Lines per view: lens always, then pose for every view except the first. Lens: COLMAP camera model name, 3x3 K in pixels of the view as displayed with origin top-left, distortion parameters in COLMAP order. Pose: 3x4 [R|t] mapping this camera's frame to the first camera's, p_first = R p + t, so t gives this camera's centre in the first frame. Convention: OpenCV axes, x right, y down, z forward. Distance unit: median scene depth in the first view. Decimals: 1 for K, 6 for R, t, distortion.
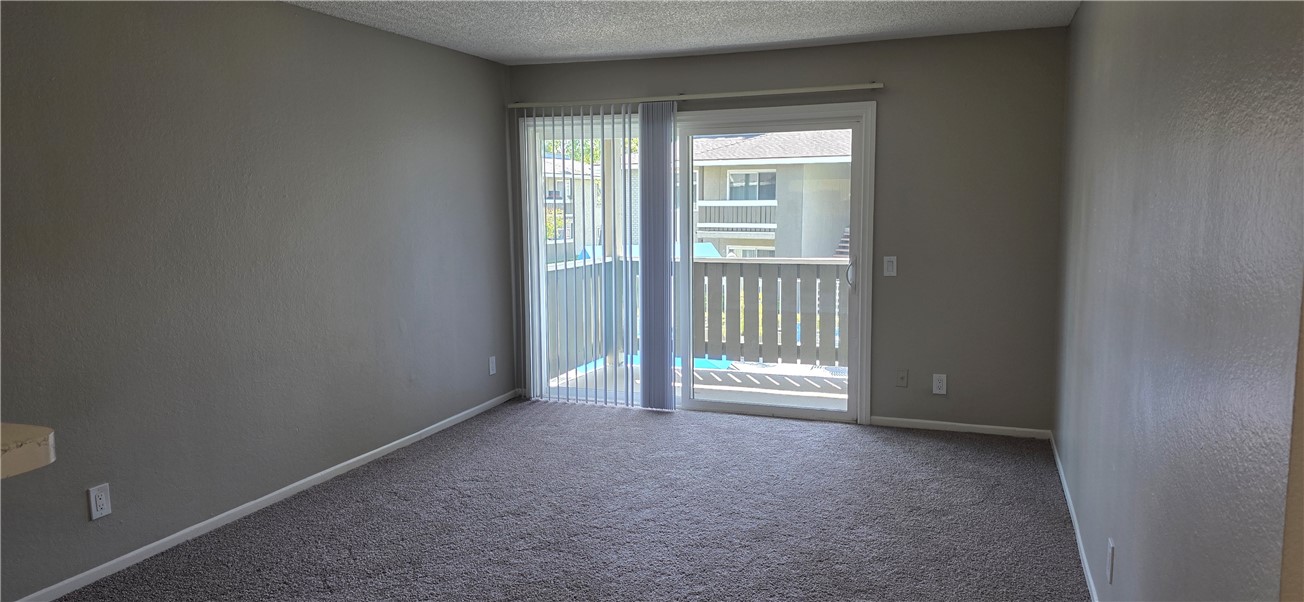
lens RADIAL K [[862.9, 0, 661.4], [0, 862.9, 298.2], [0, 0, 1]] dist [0.078360, -0.073723]
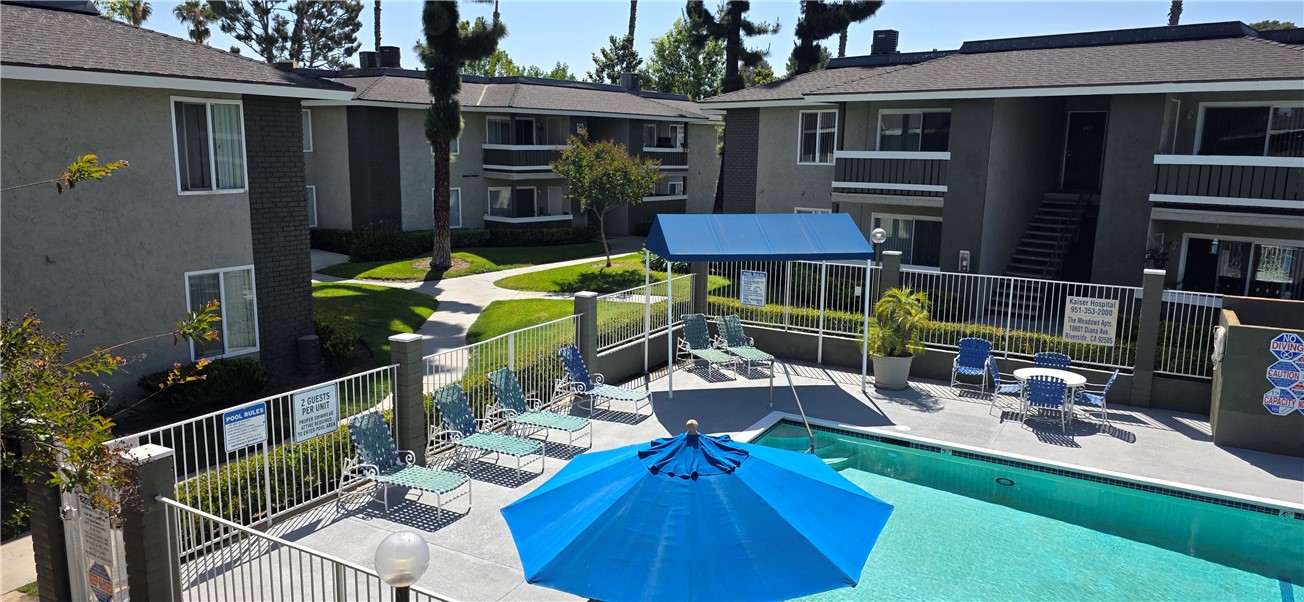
lens RADIAL K [[862.9, 0, 664.9], [0, 862.9, 301.3], [0, 0, 1]] dist [0.078360, -0.073723]
pose [[0.987272, 0.048758, -0.151386, 0.066151], [-0.040243, 0.997458, 0.058810, -0.088931], [0.153868, -0.051969, 0.986724, 0.947323]]
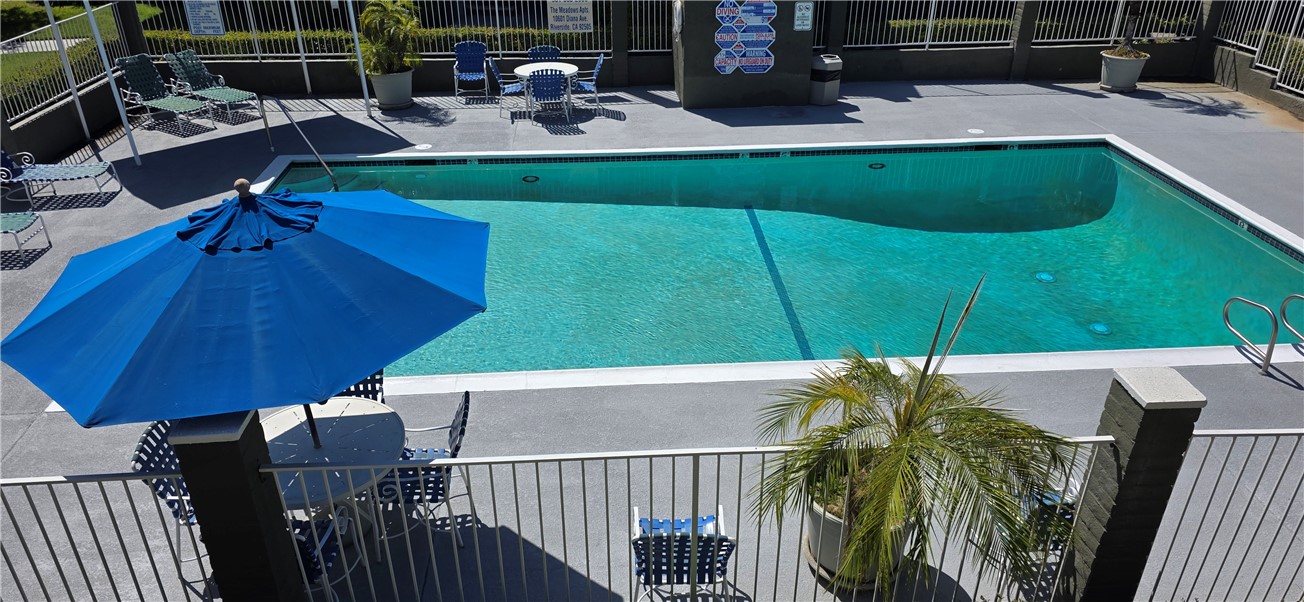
lens RADIAL K [[862.9, 0, 651.3], [0, 862.9, 298.0], [0, 0, 1]] dist [0.078360, -0.073723]
pose [[0.907991, -0.192893, 0.371947, 0.004234], [0.047148, 0.929124, 0.366751, -0.077647], [-0.416328, -0.315470, 0.852731, 1.012457]]
